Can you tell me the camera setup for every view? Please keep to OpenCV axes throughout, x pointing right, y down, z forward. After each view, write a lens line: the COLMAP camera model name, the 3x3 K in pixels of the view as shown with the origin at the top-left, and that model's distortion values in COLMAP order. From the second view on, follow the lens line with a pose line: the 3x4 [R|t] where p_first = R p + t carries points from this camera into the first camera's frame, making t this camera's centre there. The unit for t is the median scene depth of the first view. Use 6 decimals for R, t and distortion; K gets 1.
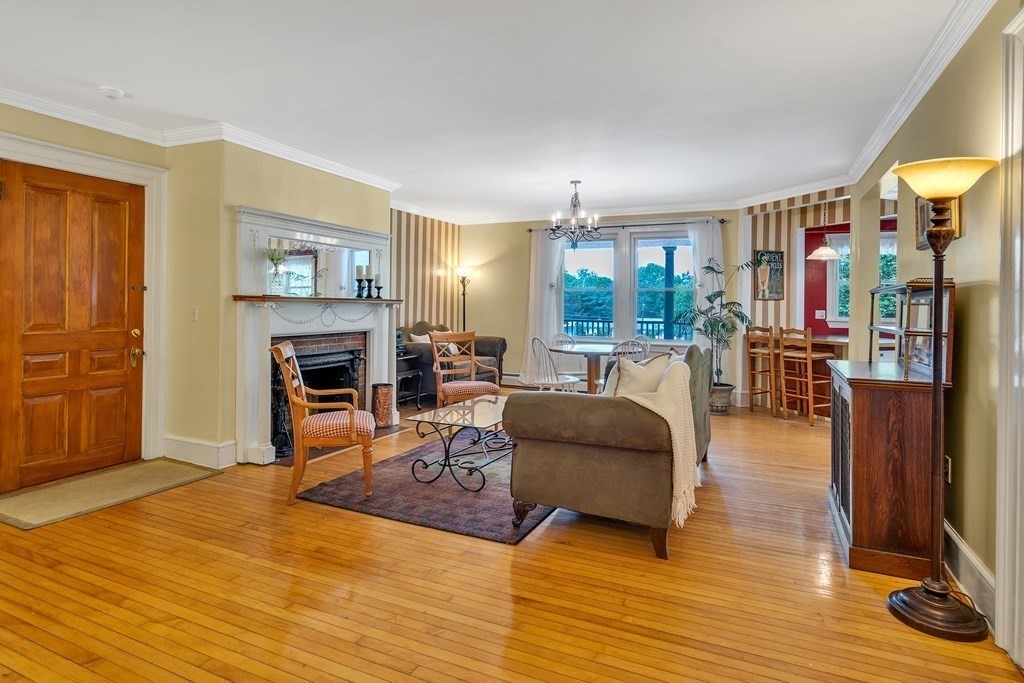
lens RADIAL K [[549.6, 0, 517.0], [0, 549.6, 326.0], [0, 0, 1]] dist [0.001055, -0.000029]
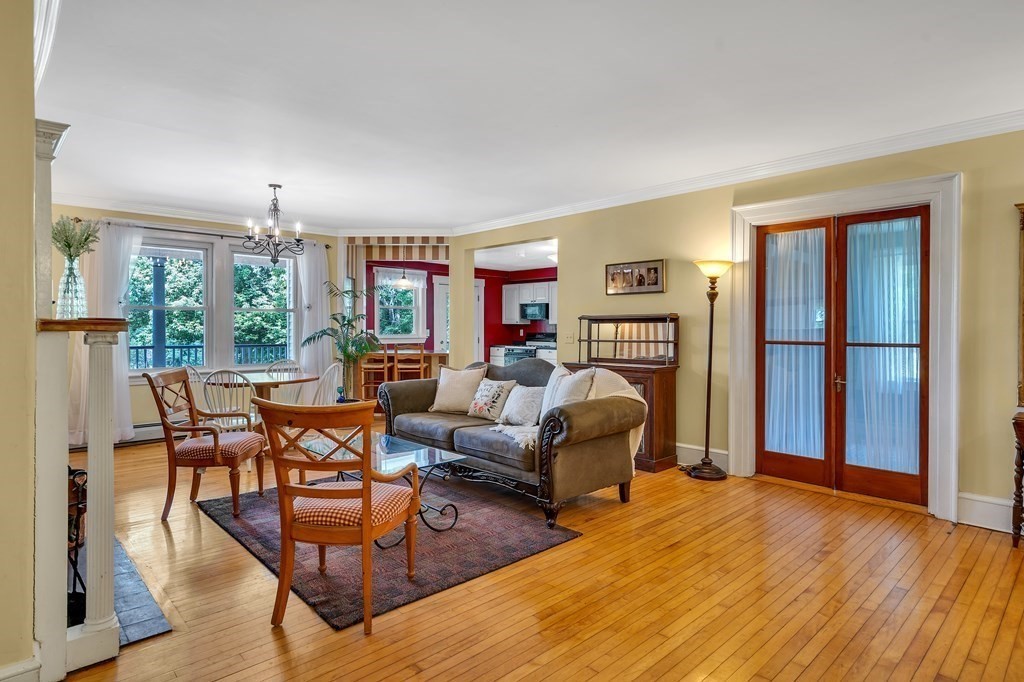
lens RADIAL K [[549.6, 0, 517.0], [0, 549.6, 325.5], [0, 0, 1]] dist [0.001055, -0.000029]
pose [[0.373906, -0.010344, 0.927409, -0.549491], [0.041291, 0.999132, -0.005504, -0.022064], [-0.926547, 0.040352, 0.374009, 0.327241]]
